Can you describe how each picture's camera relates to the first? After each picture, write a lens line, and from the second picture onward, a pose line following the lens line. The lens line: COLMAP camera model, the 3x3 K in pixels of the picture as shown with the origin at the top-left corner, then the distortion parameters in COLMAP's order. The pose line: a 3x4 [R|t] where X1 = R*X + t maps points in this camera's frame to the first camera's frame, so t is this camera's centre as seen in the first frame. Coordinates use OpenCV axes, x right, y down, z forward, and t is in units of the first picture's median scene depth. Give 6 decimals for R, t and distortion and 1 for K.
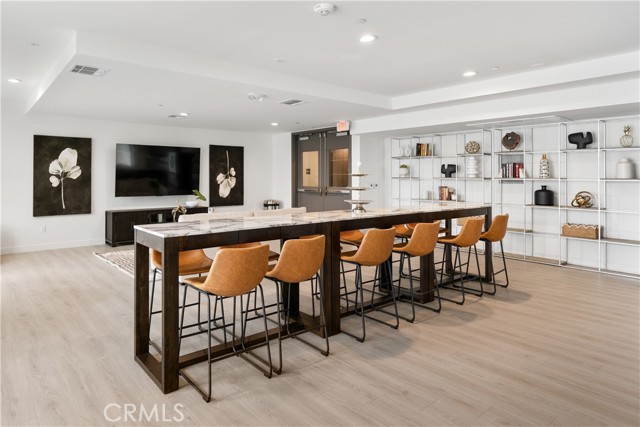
lens RADIAL K [[335.6, 0, 319.9], [0, 335.6, 178.0], [0, 0, 1]] dist [0.003071, 0.000417]
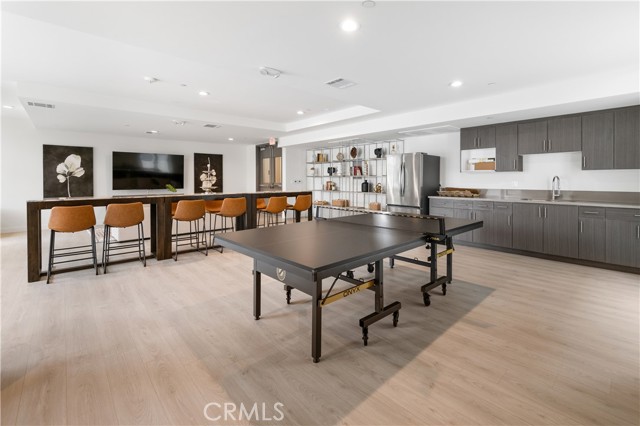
lens RADIAL K [[257.7, 0, 369.5], [0, 257.7, 183.6], [0, 0, 1]] dist [0.000316, 0.000063]
pose [[0.994469, -0.001445, 0.105023, 0.347058], [-0.000305, 0.999861, 0.016644, 0.012532], [-0.105033, -0.016584, 0.994330, -0.174237]]
